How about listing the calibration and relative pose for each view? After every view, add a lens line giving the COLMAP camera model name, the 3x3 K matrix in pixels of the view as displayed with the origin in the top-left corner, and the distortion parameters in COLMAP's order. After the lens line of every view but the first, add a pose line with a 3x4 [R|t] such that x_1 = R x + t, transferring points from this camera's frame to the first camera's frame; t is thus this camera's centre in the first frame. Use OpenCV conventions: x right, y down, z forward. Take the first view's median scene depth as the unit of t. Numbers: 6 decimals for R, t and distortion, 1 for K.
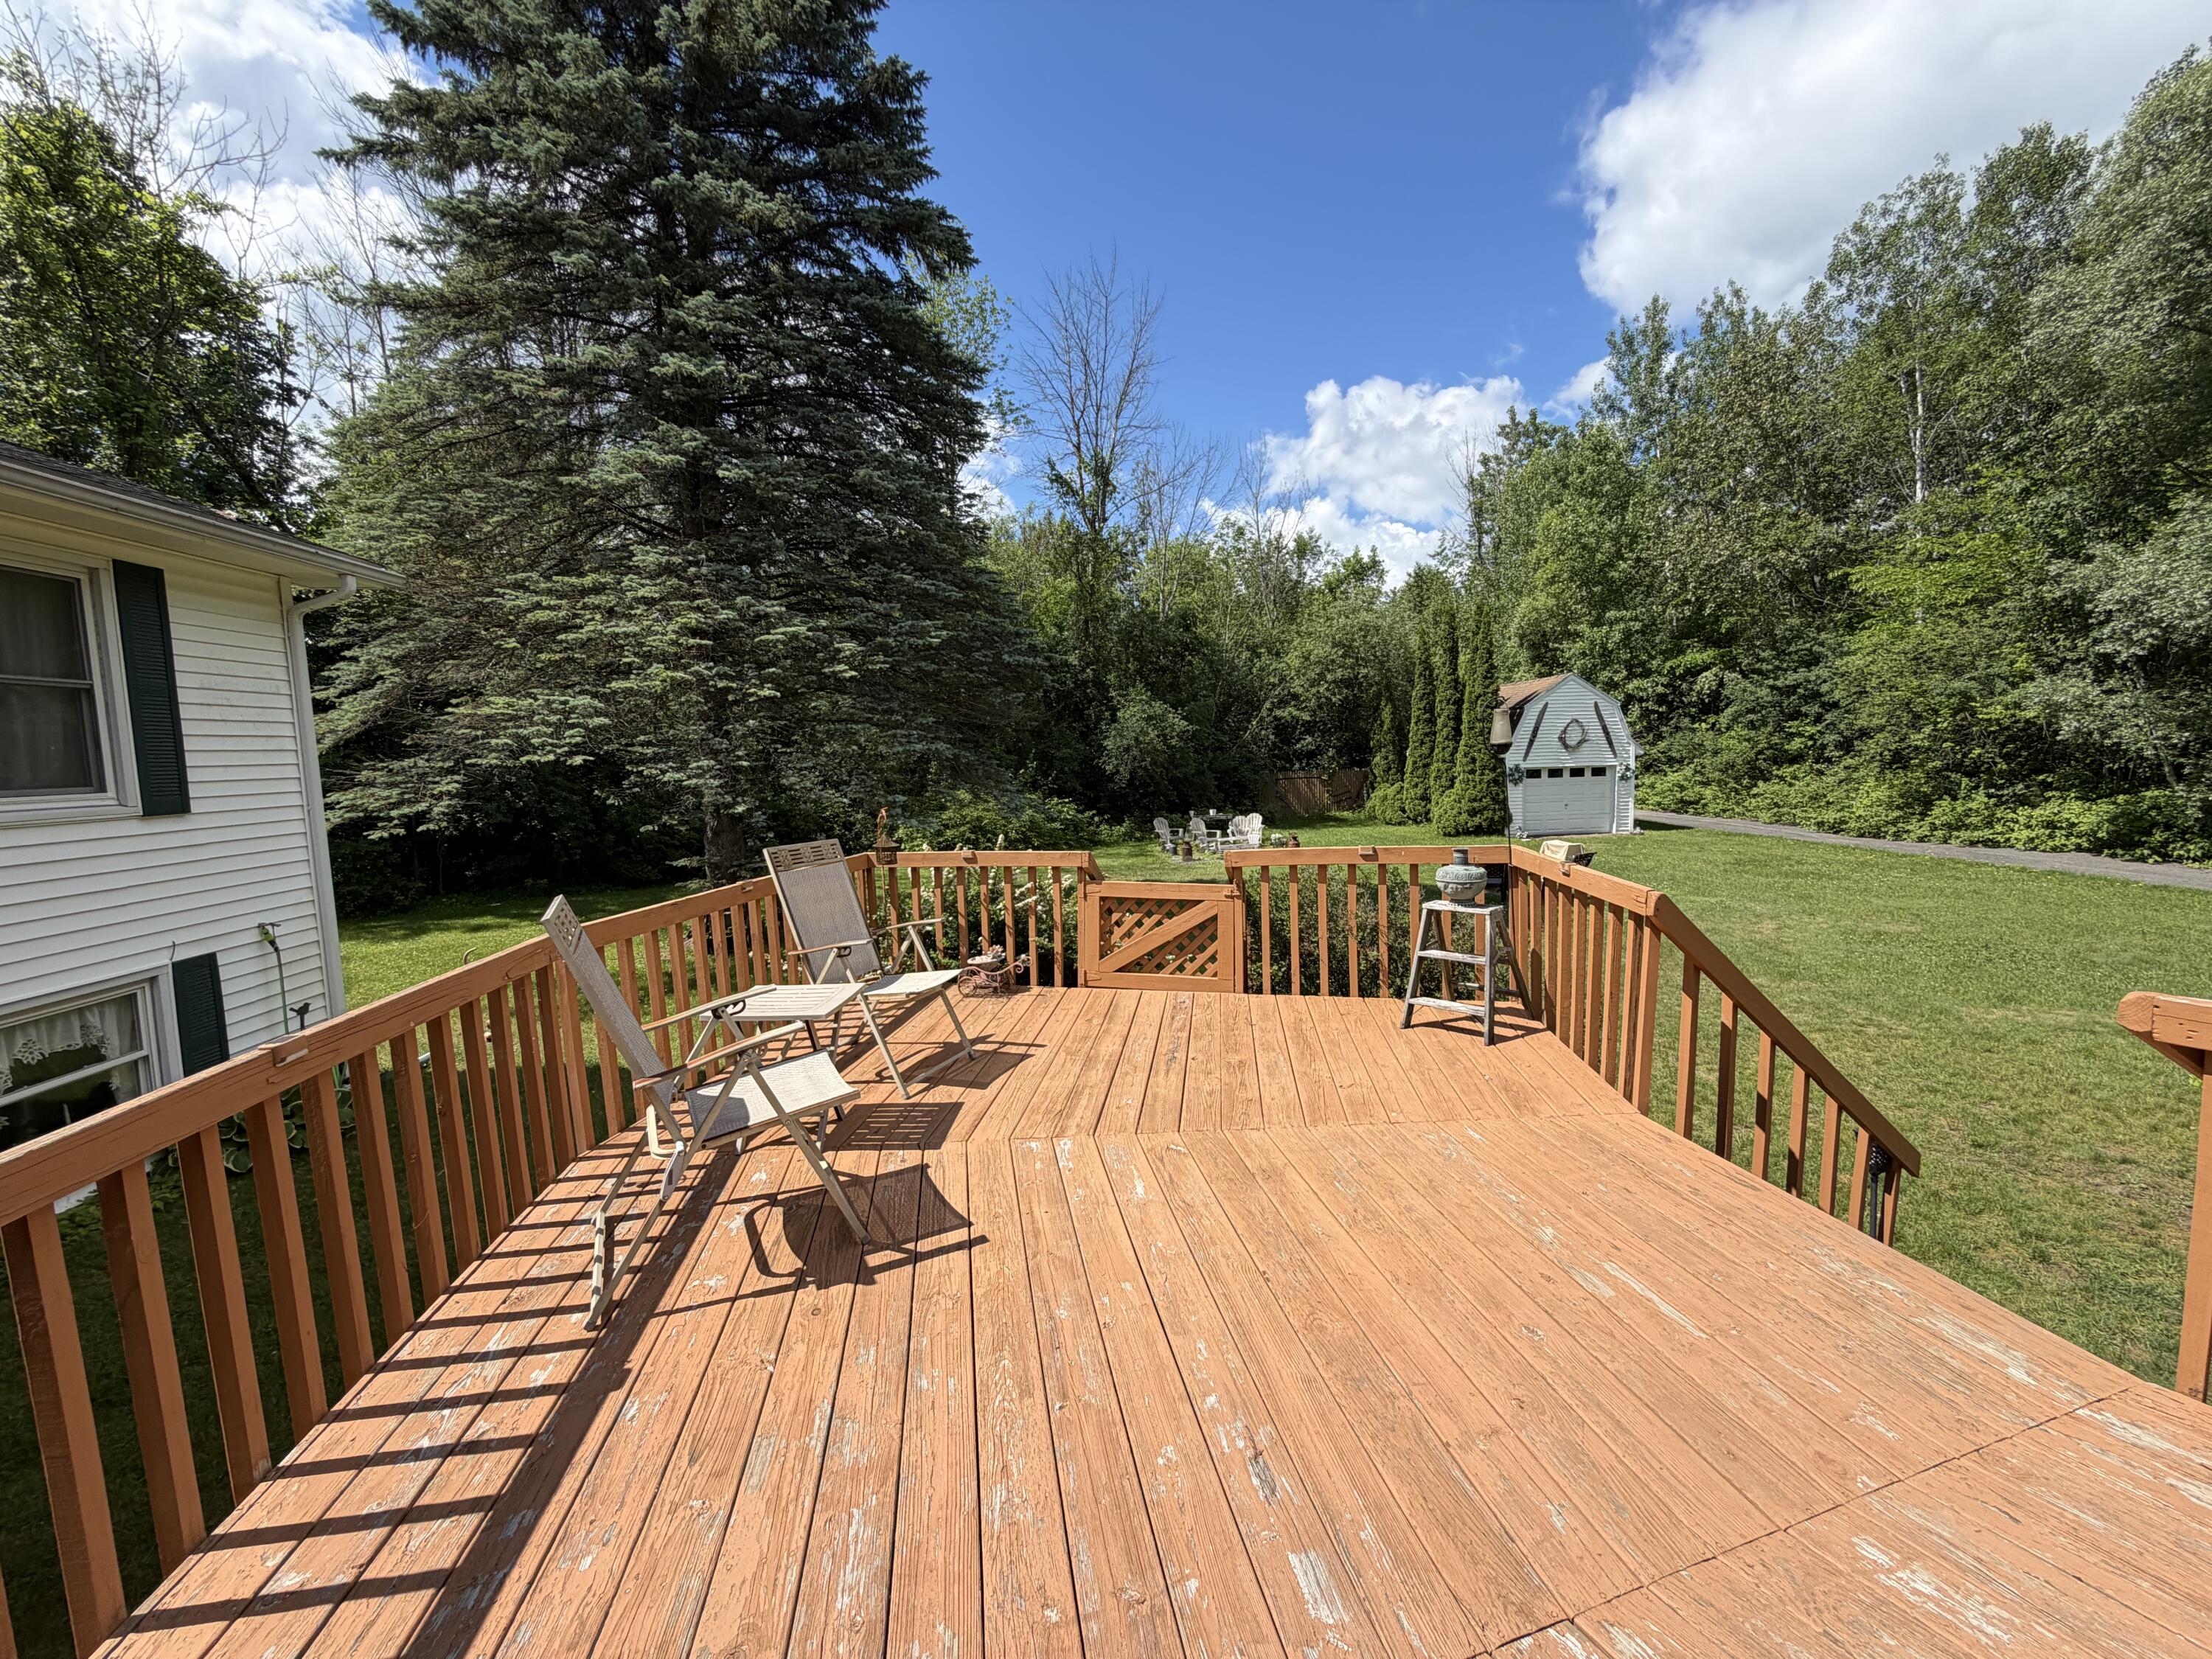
lens RADIAL K [[872.7, 0, 1106.0], [0, 872.7, 829.5], [0, 0, 1]] dist [0.000490, -0.000039]
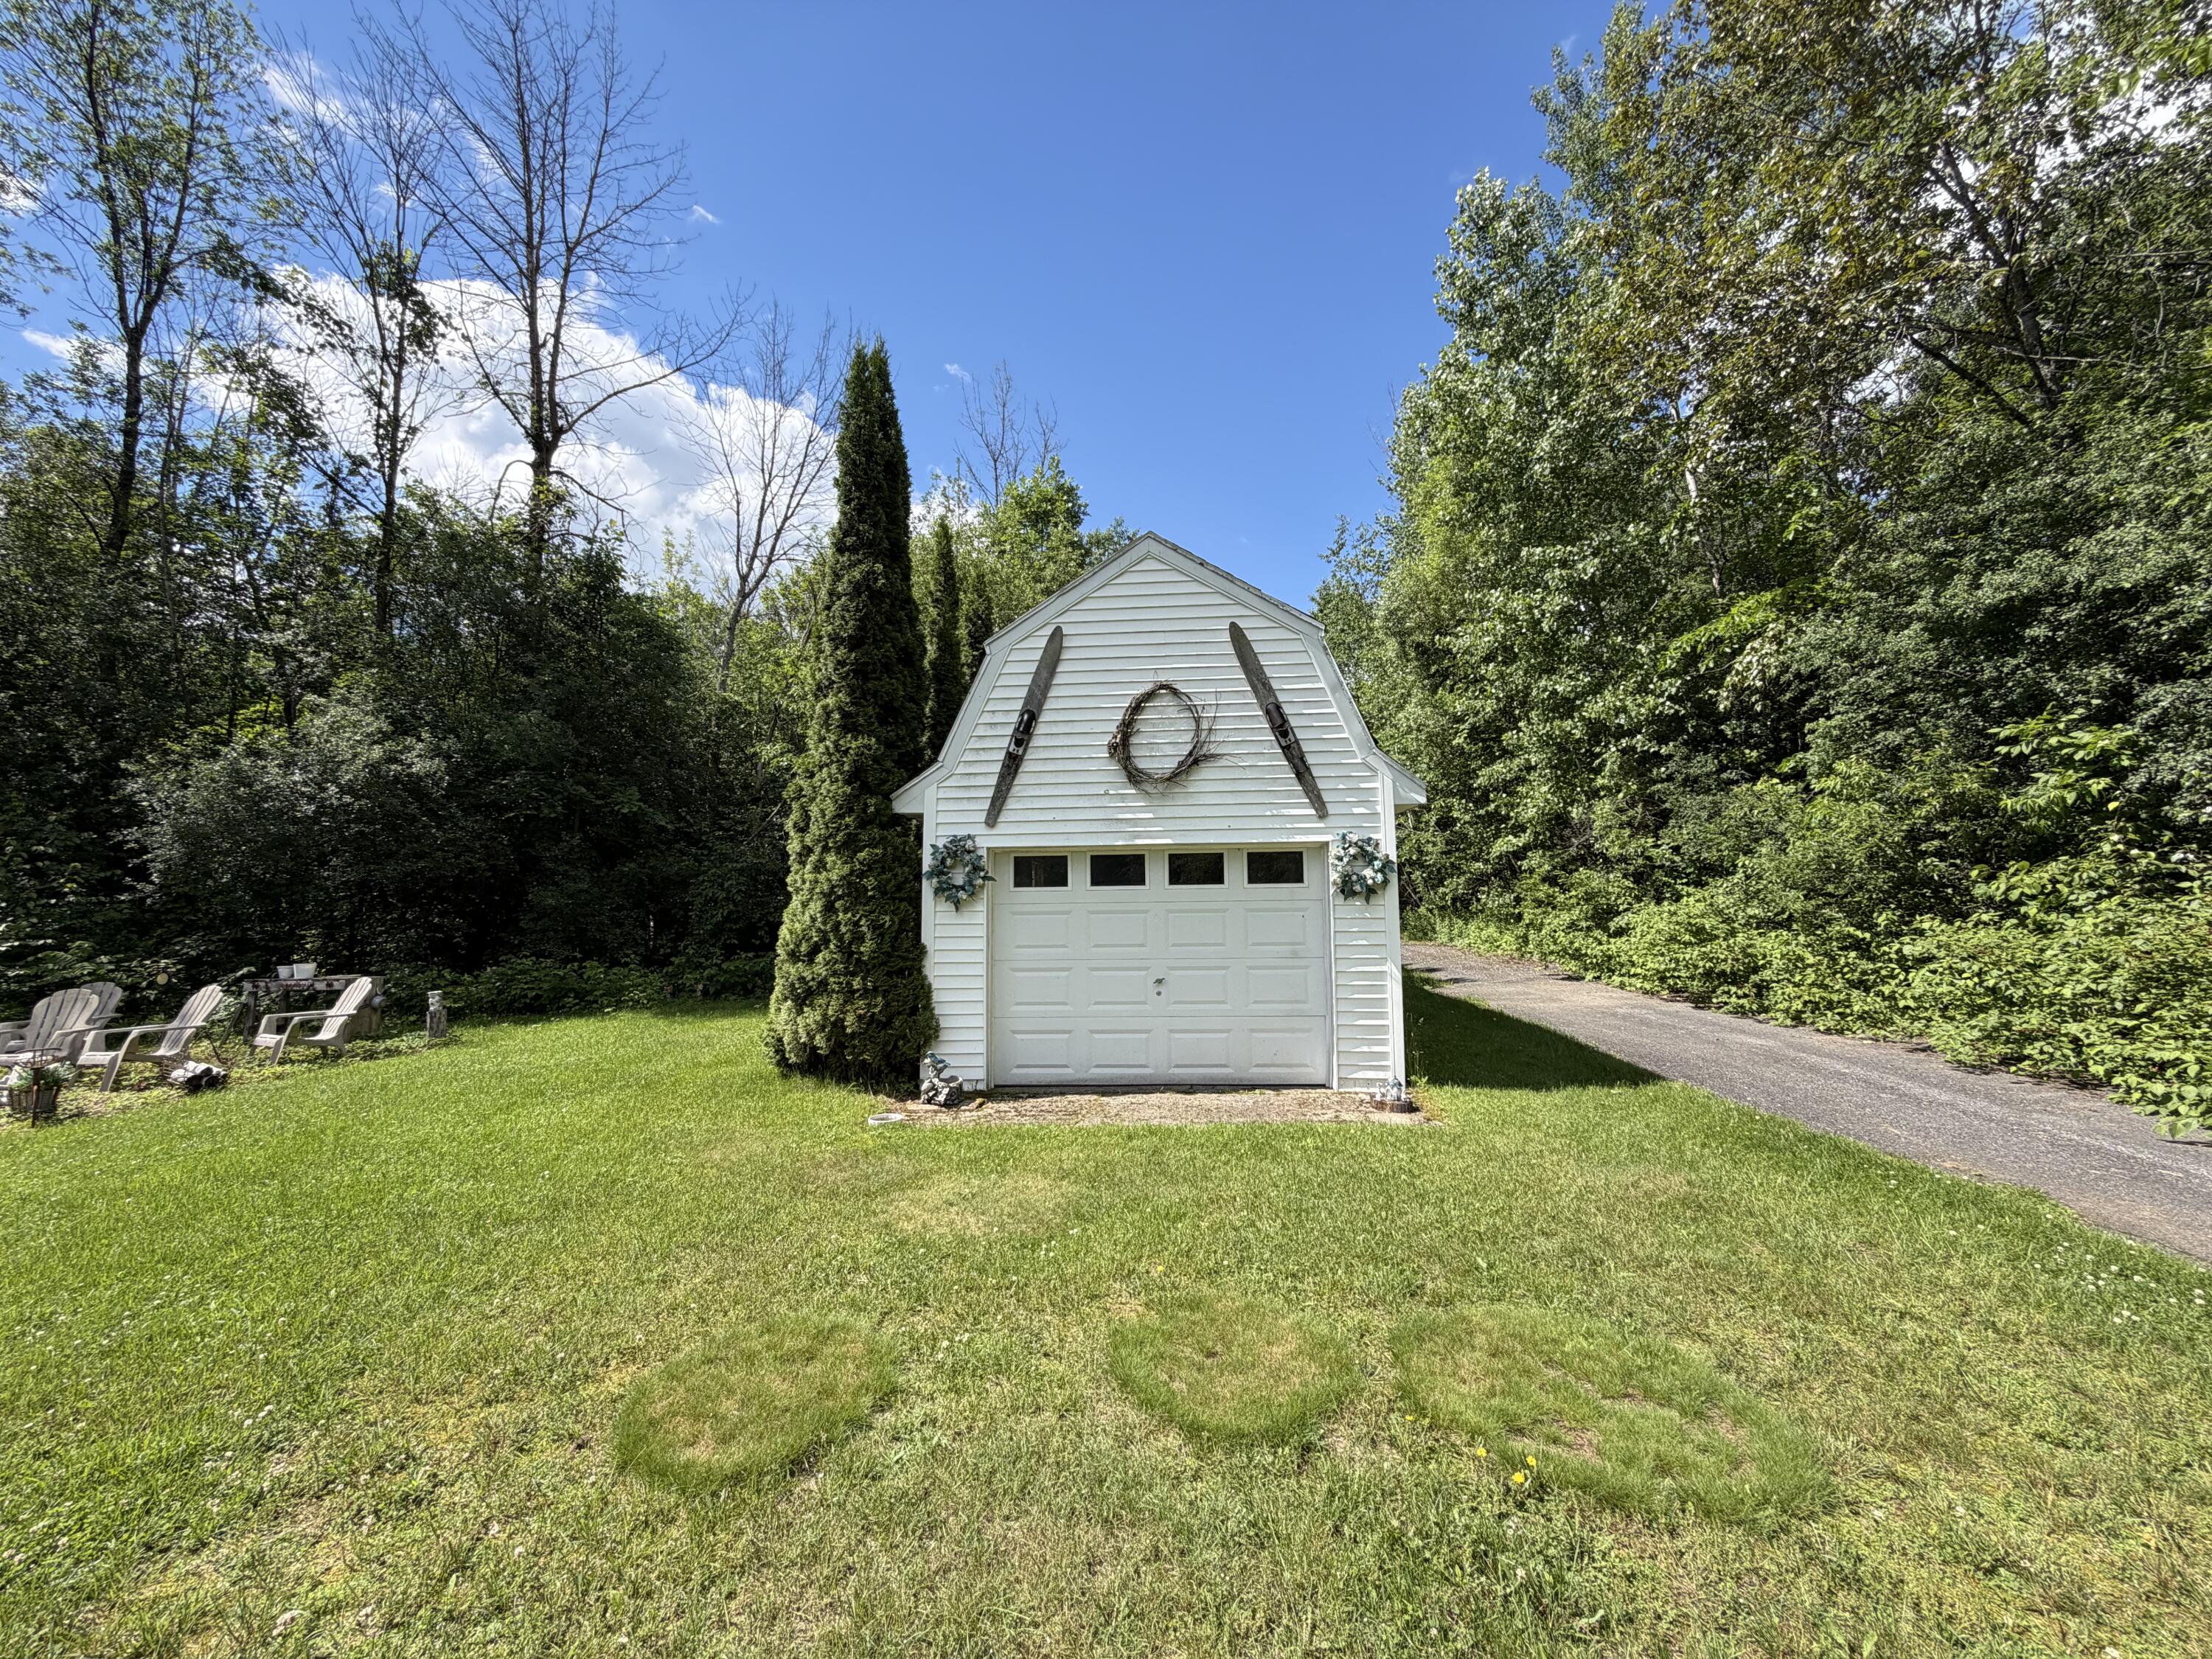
lens RADIAL K [[872.7, 0, 1106.0], [0, 872.7, 829.5], [0, 0, 1]] dist [0.000490, -0.000039]
pose [[0.988692, 0.003255, -0.149924, 0.526052], [-0.027503, 0.986743, -0.159946, -0.029134], [0.147416, 0.162261, 0.975674, 0.673920]]
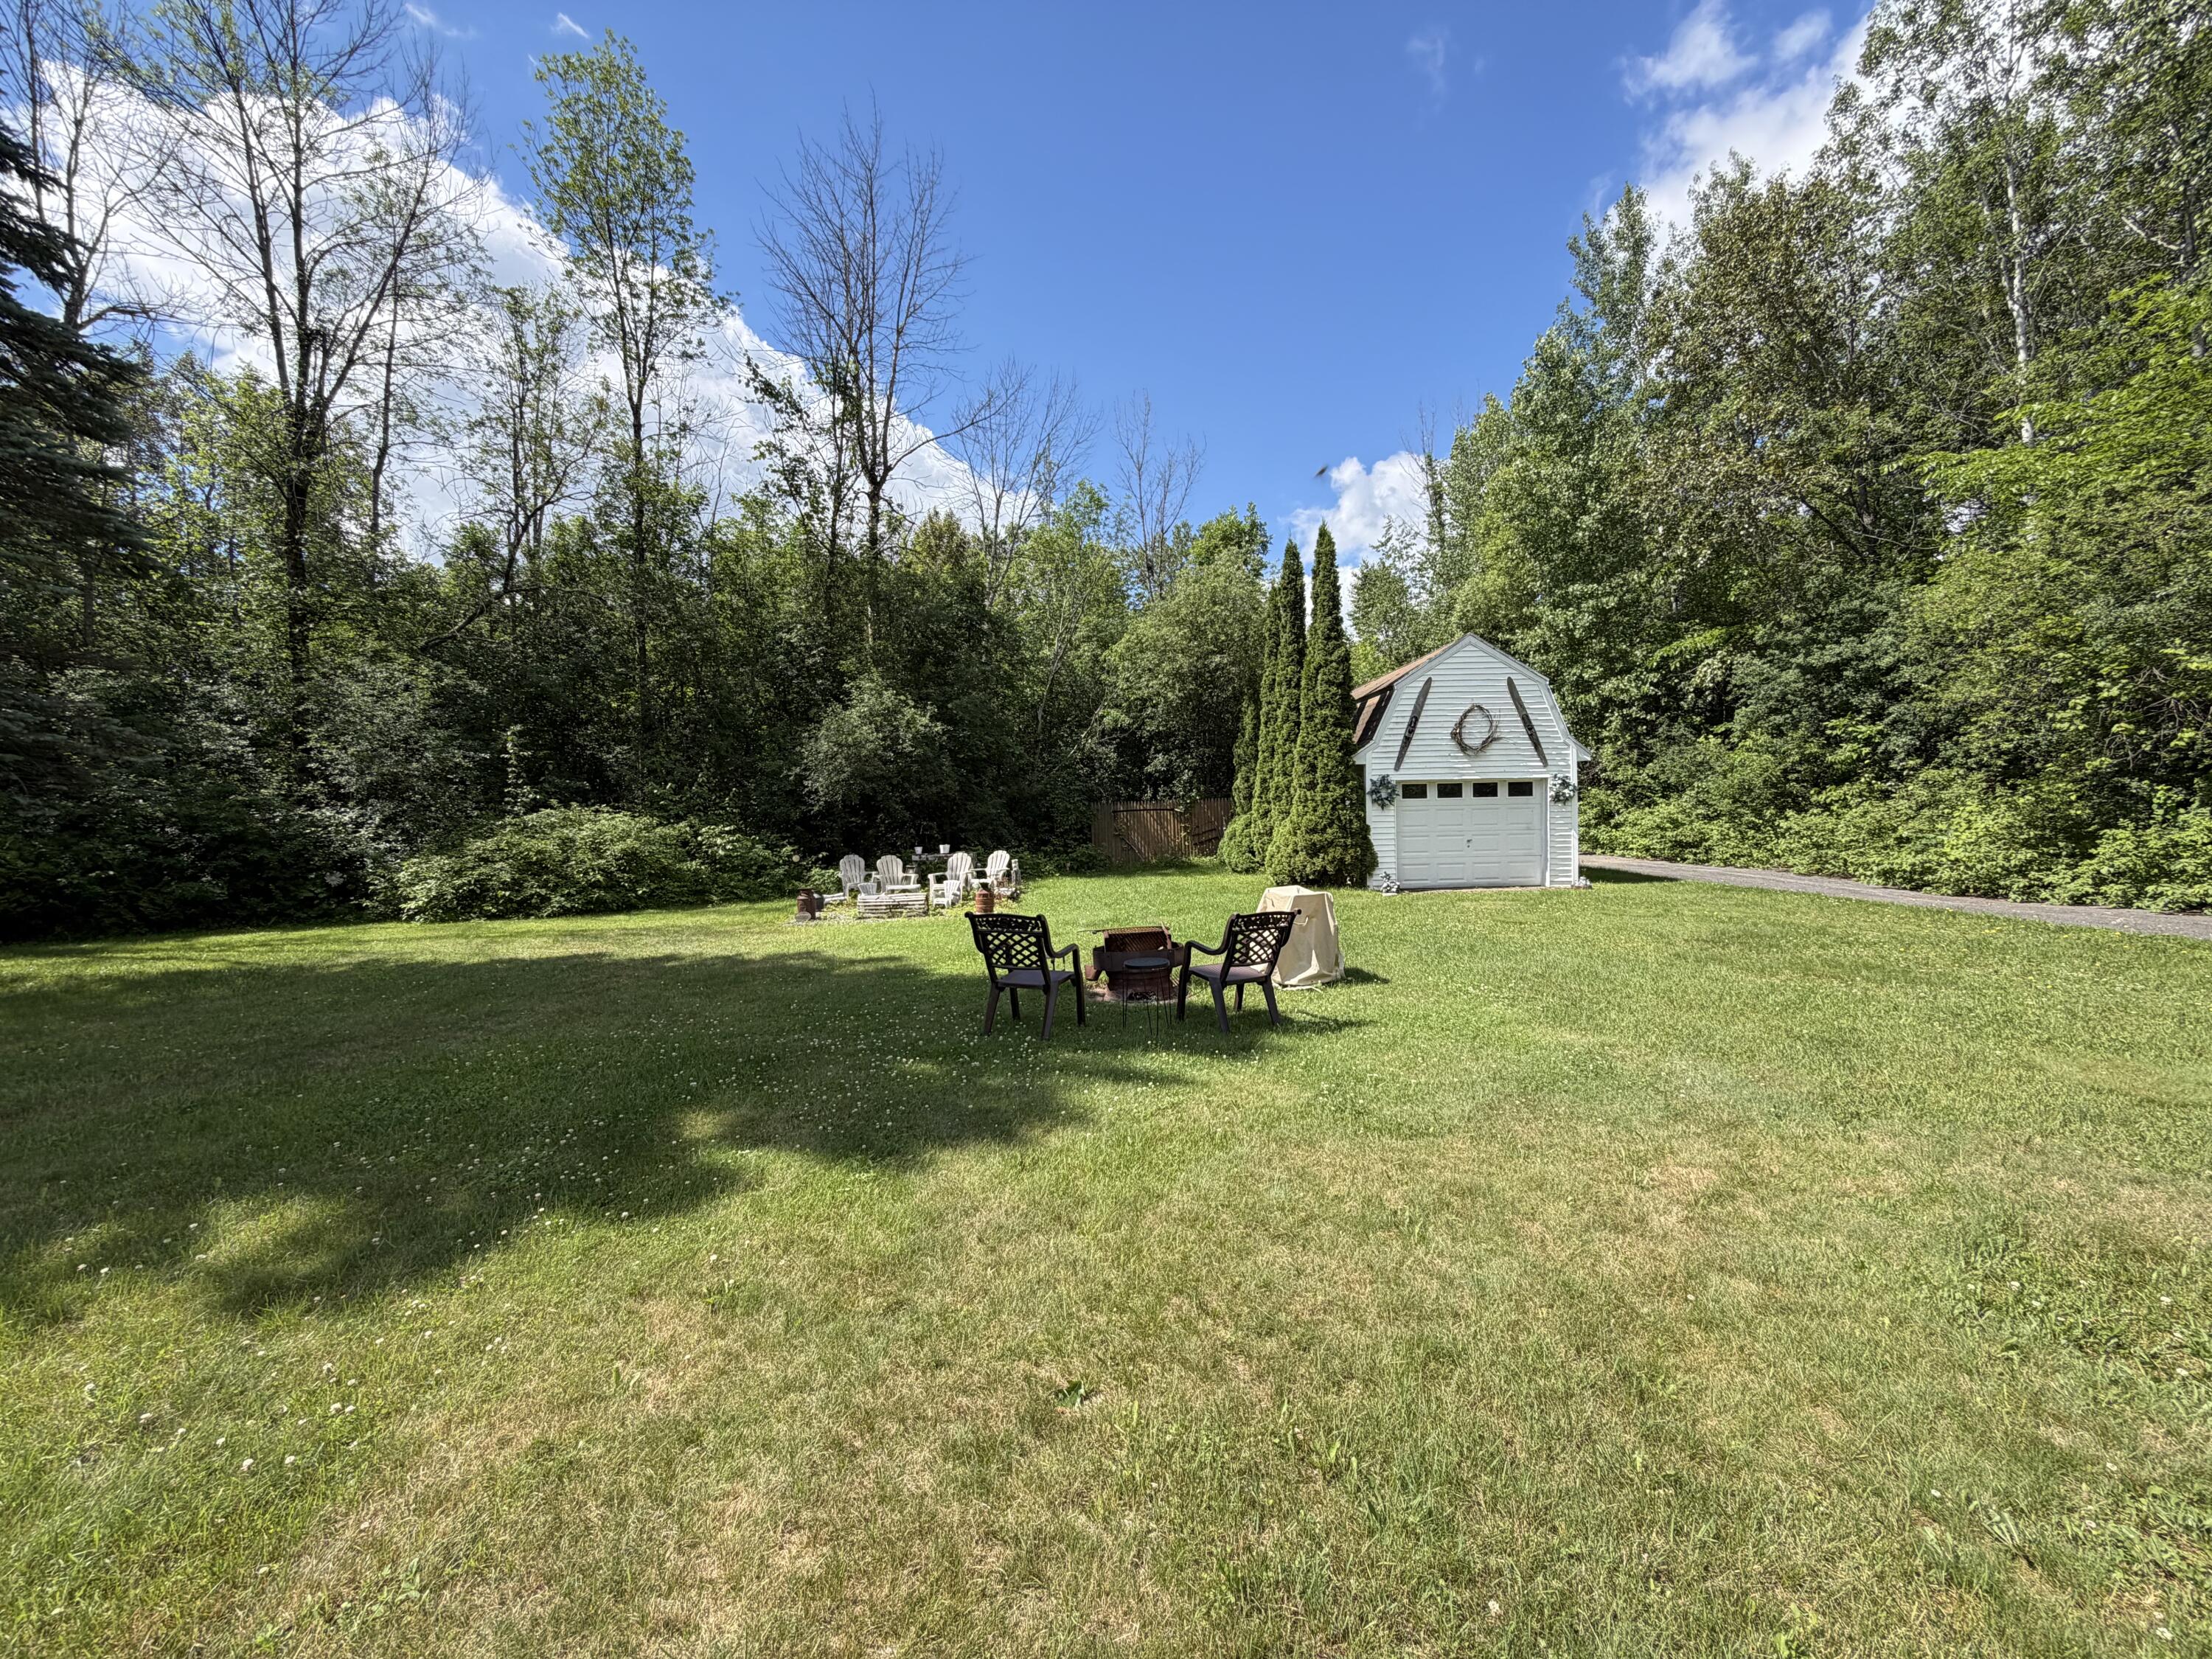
lens RADIAL K [[872.7, 0, 1106.0], [0, 872.7, 829.5], [0, 0, 1]] dist [0.000490, -0.000039]
pose [[0.998698, 0.009145, -0.050180, 0.281648], [-0.012584, 0.997562, -0.068648, 0.010092], [0.049430, 0.069190, 0.996378, 0.338045]]
